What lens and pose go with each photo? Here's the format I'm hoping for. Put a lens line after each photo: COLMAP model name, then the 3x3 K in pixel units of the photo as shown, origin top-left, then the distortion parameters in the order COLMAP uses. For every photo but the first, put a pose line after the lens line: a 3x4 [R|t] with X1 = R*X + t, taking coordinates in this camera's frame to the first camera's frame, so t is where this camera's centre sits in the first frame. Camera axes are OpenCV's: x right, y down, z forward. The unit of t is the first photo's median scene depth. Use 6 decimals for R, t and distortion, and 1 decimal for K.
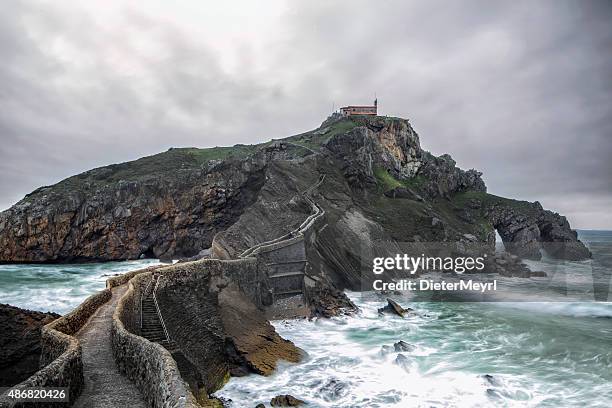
lens RADIAL K [[415.1, 0, 304.2], [0, 415.1, 237.3], [0, 0, 1]] dist [-0.006695, -0.000311]
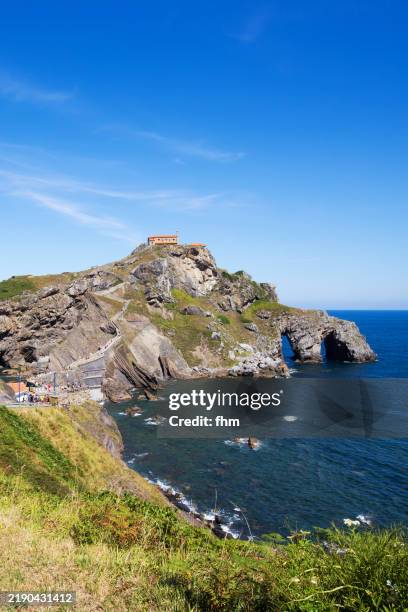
lens RADIAL K [[513.9, 0, 94.7], [0, 513.9, 306.6], [0, 0, 1]] dist [-0.009337, -0.006776]
pose [[0.995080, -0.013271, -0.098184, 0.091809], [0.009741, 0.999292, -0.036348, -0.066363], [0.098597, 0.035212, 0.994504, -0.602027]]
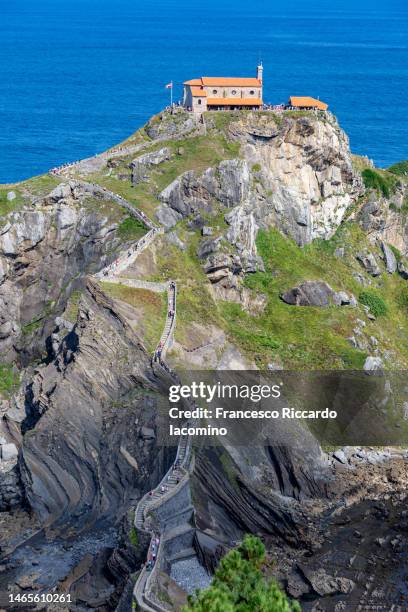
lens RADIAL K [[1803.5, 0, 204.7], [0, 1803.5, 321.0], [0, 0, 1]] dist [-0.024419, 0.289022]
pose [[0.984566, -0.025155, 0.173195, -0.295477], [-0.003561, 0.986532, 0.163530, -0.450742], [-0.174976, -0.161622, 0.971217, -1.202059]]
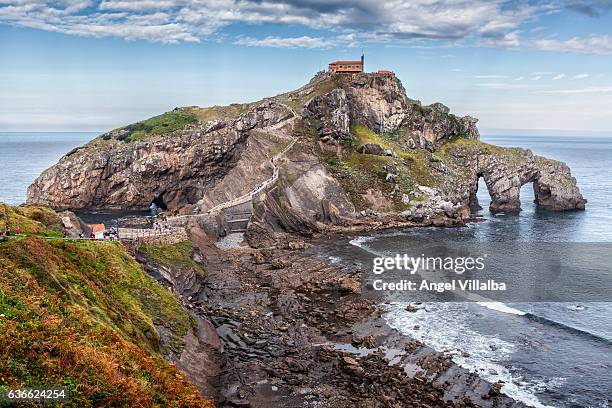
lens RADIAL K [[656.7, 0, 306.0], [0, 656.7, 204.0], [0, 0, 1]] dist [-0.013843, -0.014817]
pose [[0.992002, 0.009048, -0.125897, 0.290097], [0.000388, 0.997204, 0.074725, -0.092676], [0.126222, -0.074176, 0.989225, -0.838586]]
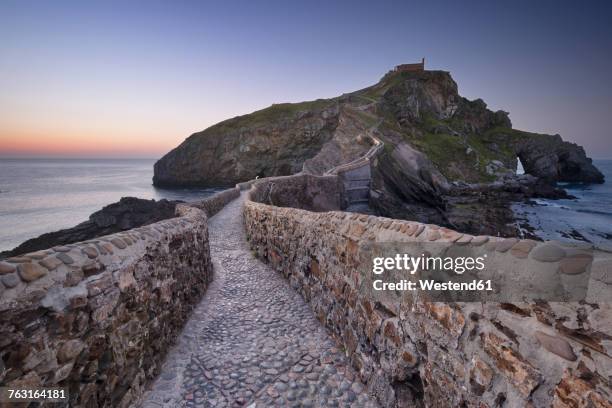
lens RADIAL K [[275.8, 0, 306.0], [0, 275.8, 204.0], [0, 0, 1]] dist [0.000768, 0.000315]
pose [[0.981069, 0.019643, -0.192661, -0.015612], [0.005891, 0.991355, 0.131075, 0.009623], [0.193571, -0.129729, 0.972472, 0.031766]]
